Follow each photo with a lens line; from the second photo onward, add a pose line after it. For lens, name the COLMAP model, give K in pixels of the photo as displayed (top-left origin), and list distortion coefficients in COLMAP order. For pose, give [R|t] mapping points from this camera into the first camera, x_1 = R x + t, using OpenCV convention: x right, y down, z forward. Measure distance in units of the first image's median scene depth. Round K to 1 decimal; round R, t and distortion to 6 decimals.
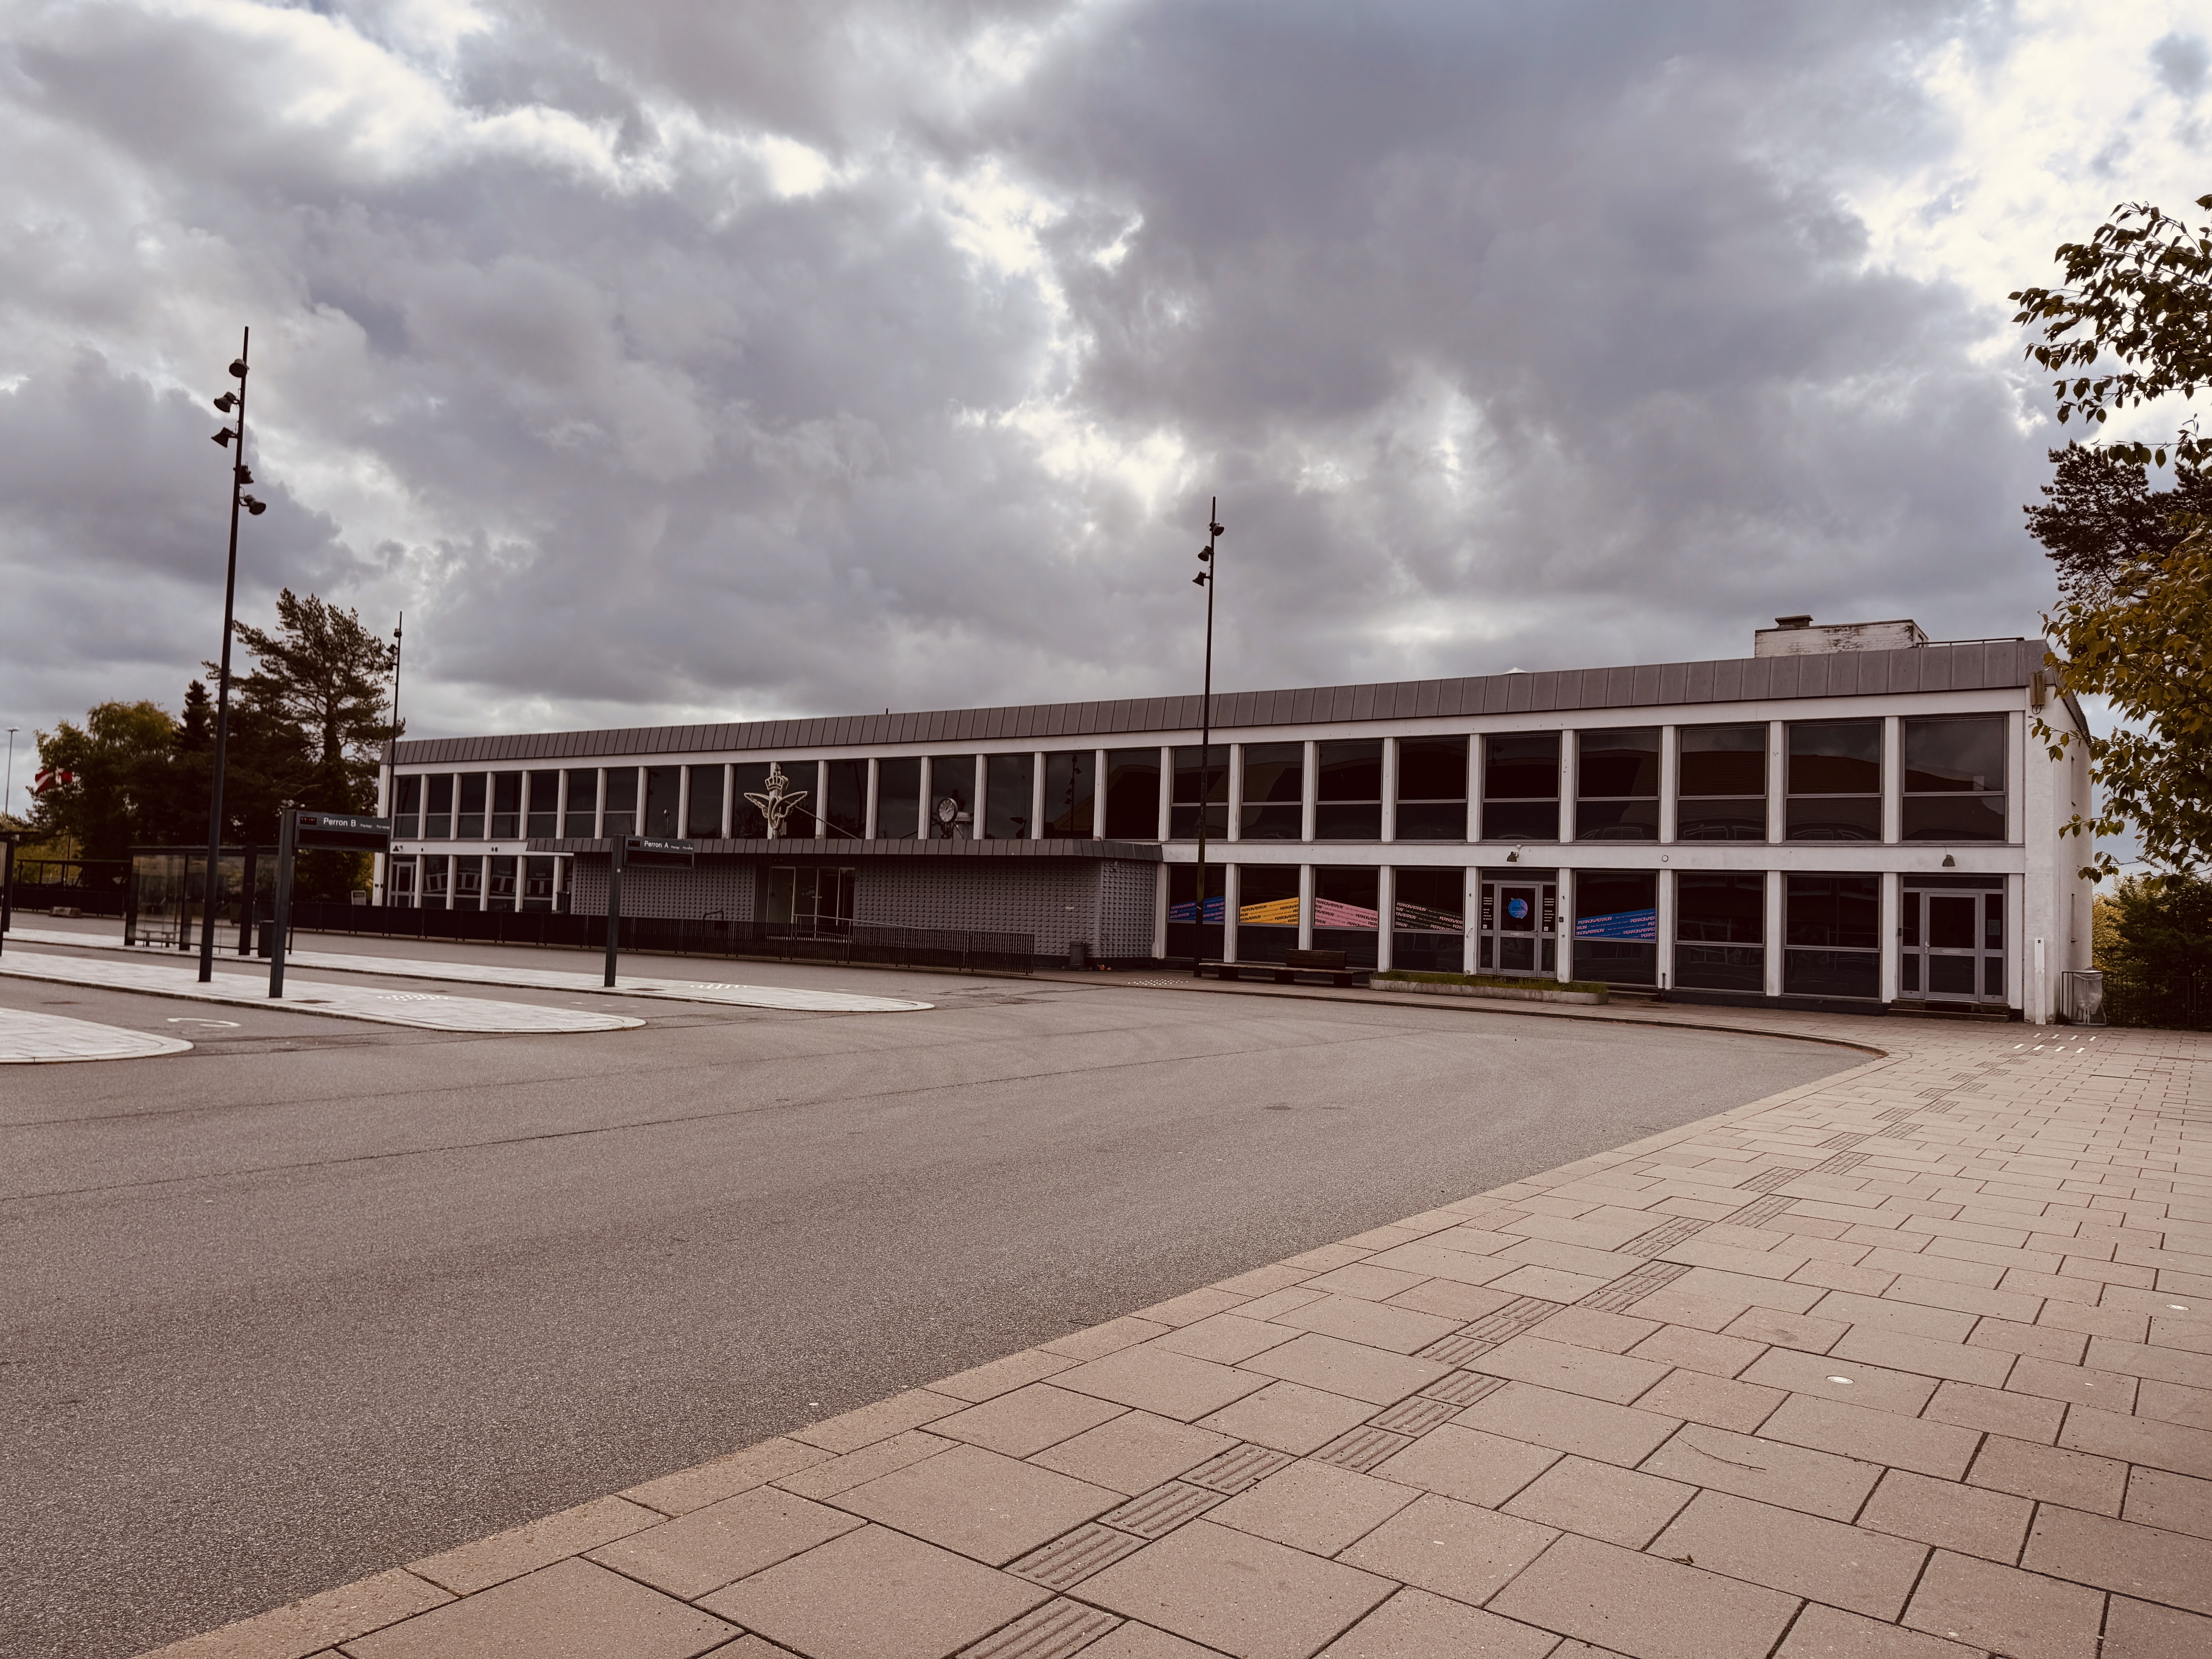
lens RADIAL K [[1557.0, 0, 1100.4], [0, 1557.0, 820.8], [0, 0, 1]] dist [0.046624, -0.002472]
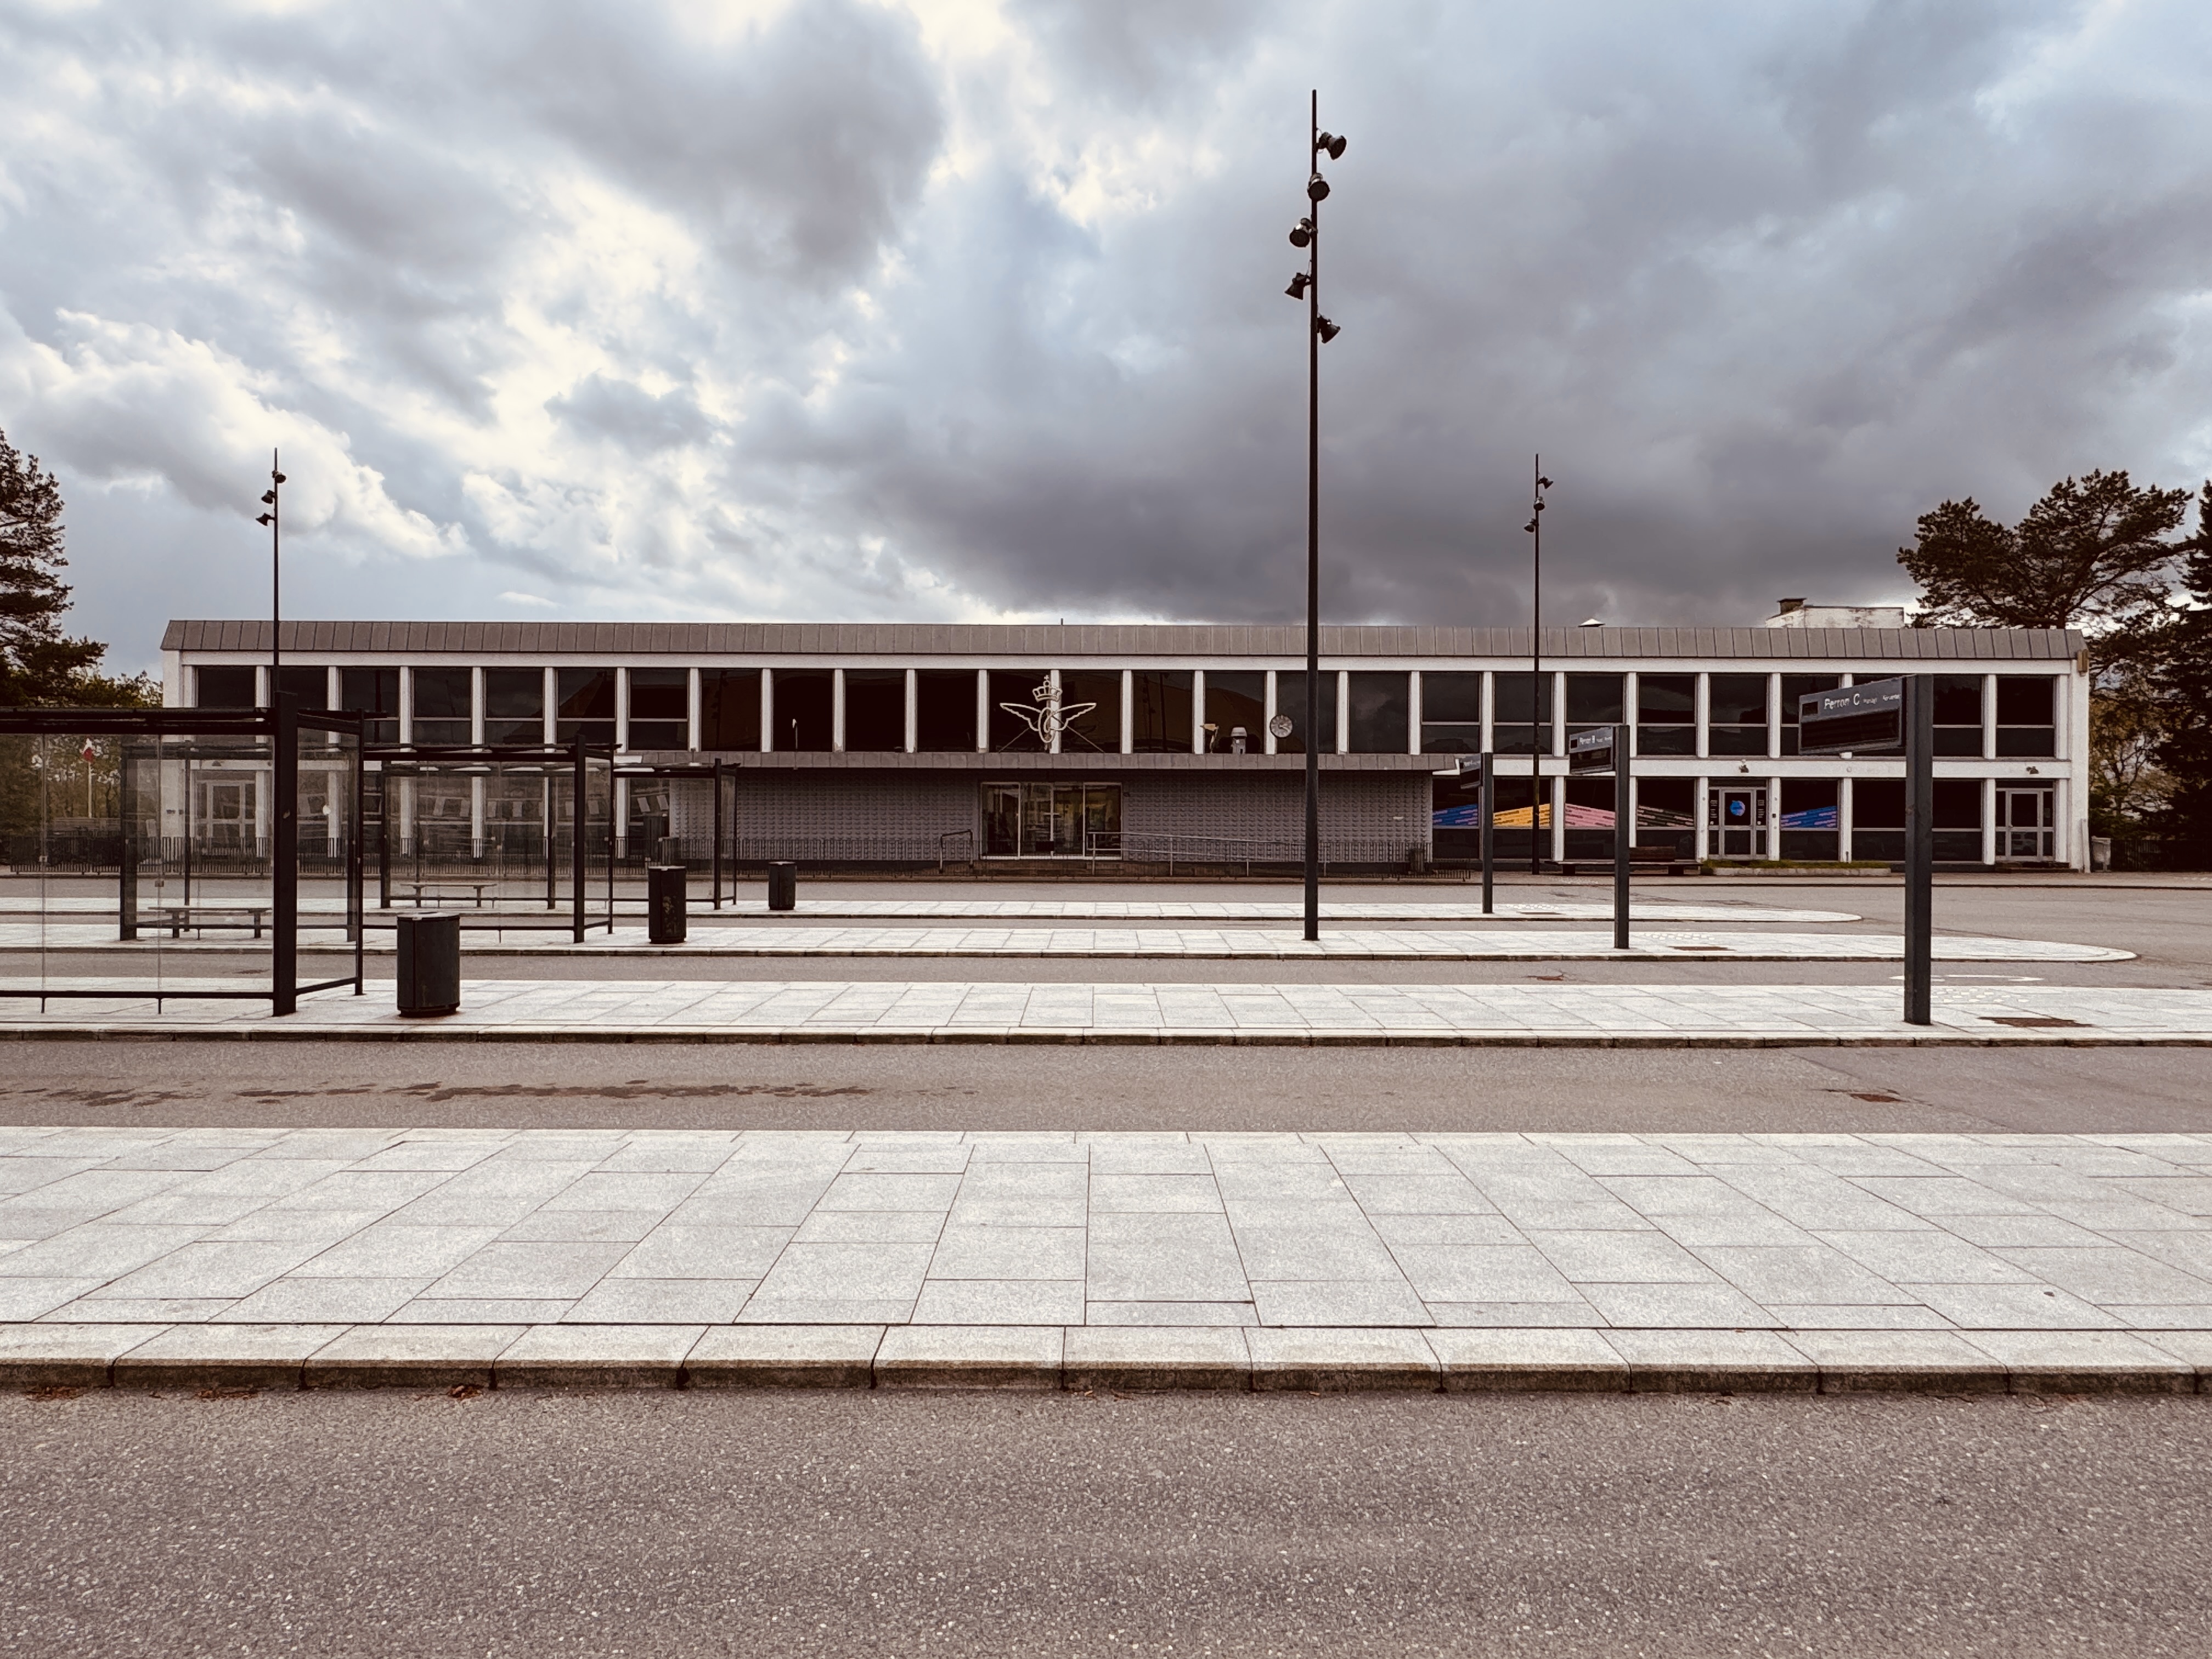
lens RADIAL K [[1206.4, 0, 1105.8], [0, 1206.4, 833.7], [0, 0, 1]] dist [-0.003642, 0.001232]
pose [[0.816120, -0.035860, 0.576769, -0.745729], [-0.009860, 0.997063, 0.075943, 0.005818], [-0.577798, -0.067666, 0.813370, 0.482012]]
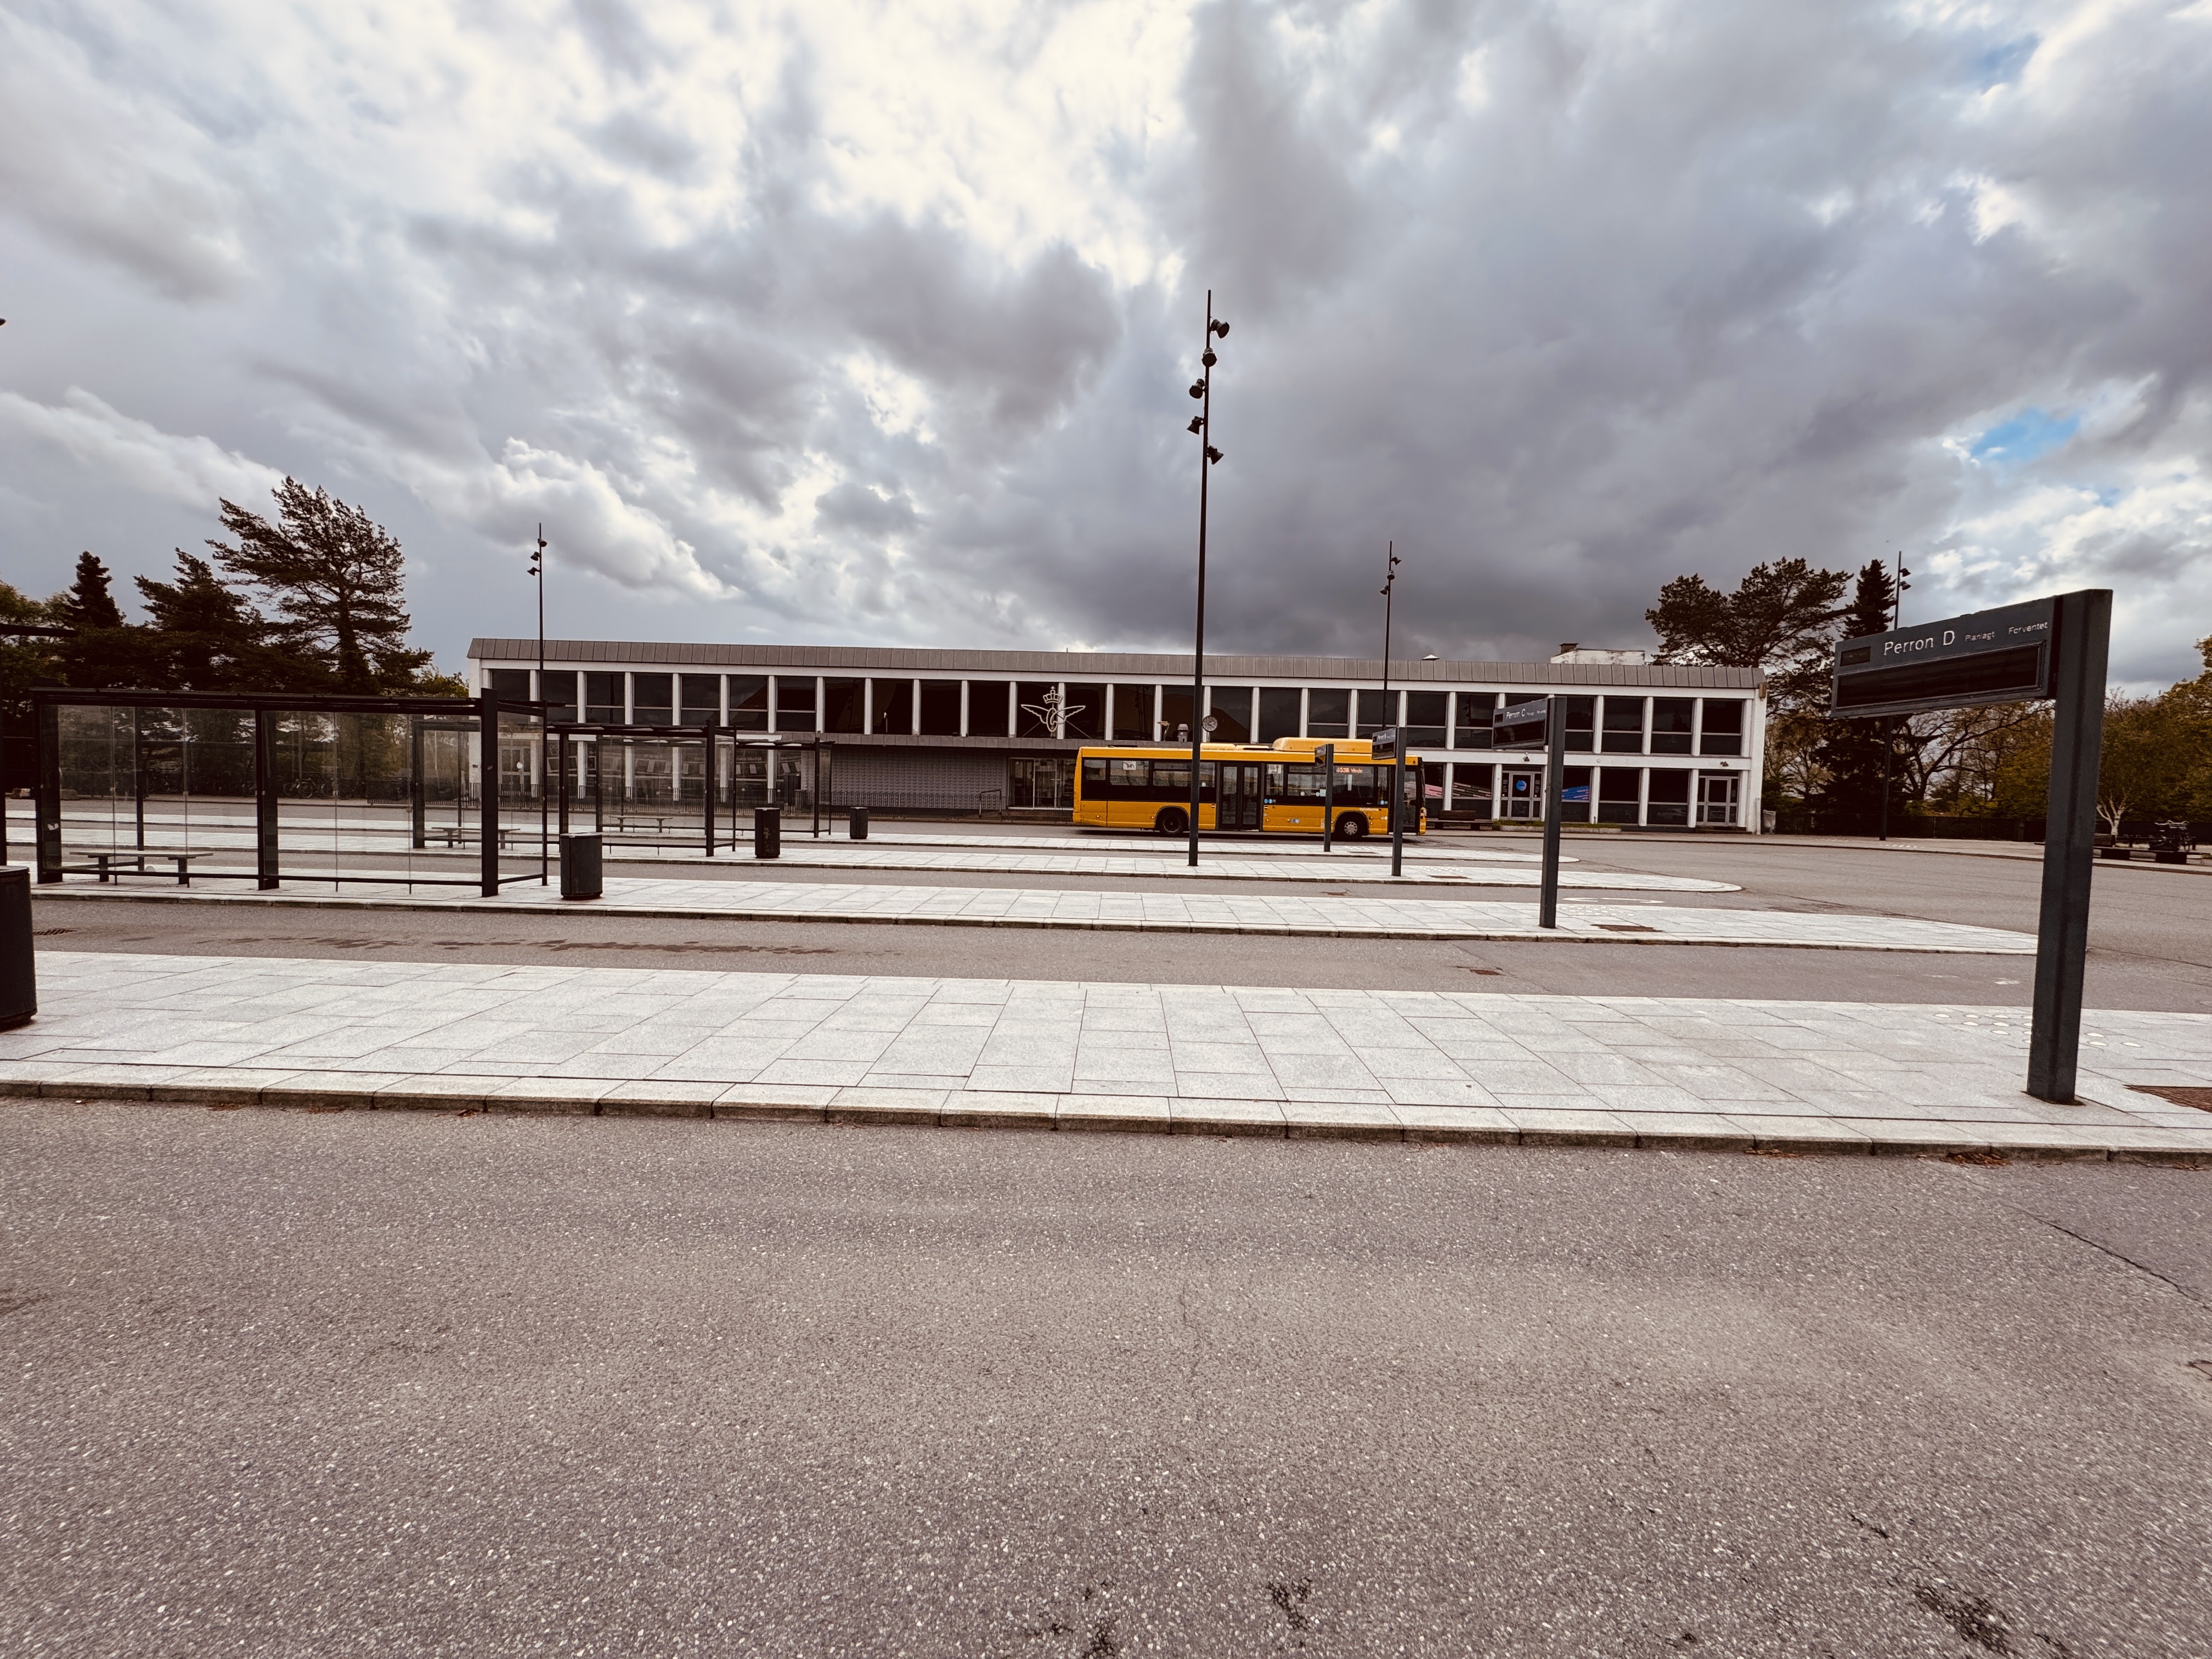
lens RADIAL K [[814.8, 0, 1102.2], [0, 814.8, 824.6], [0, 0, 1]] dist [-0.002370, 0.000214]
pose [[0.826932, -0.039229, 0.560931, -0.726110], [-0.029629, 0.993138, 0.113134, 0.005314], [-0.561520, -0.110174, 0.820095, 0.458658]]
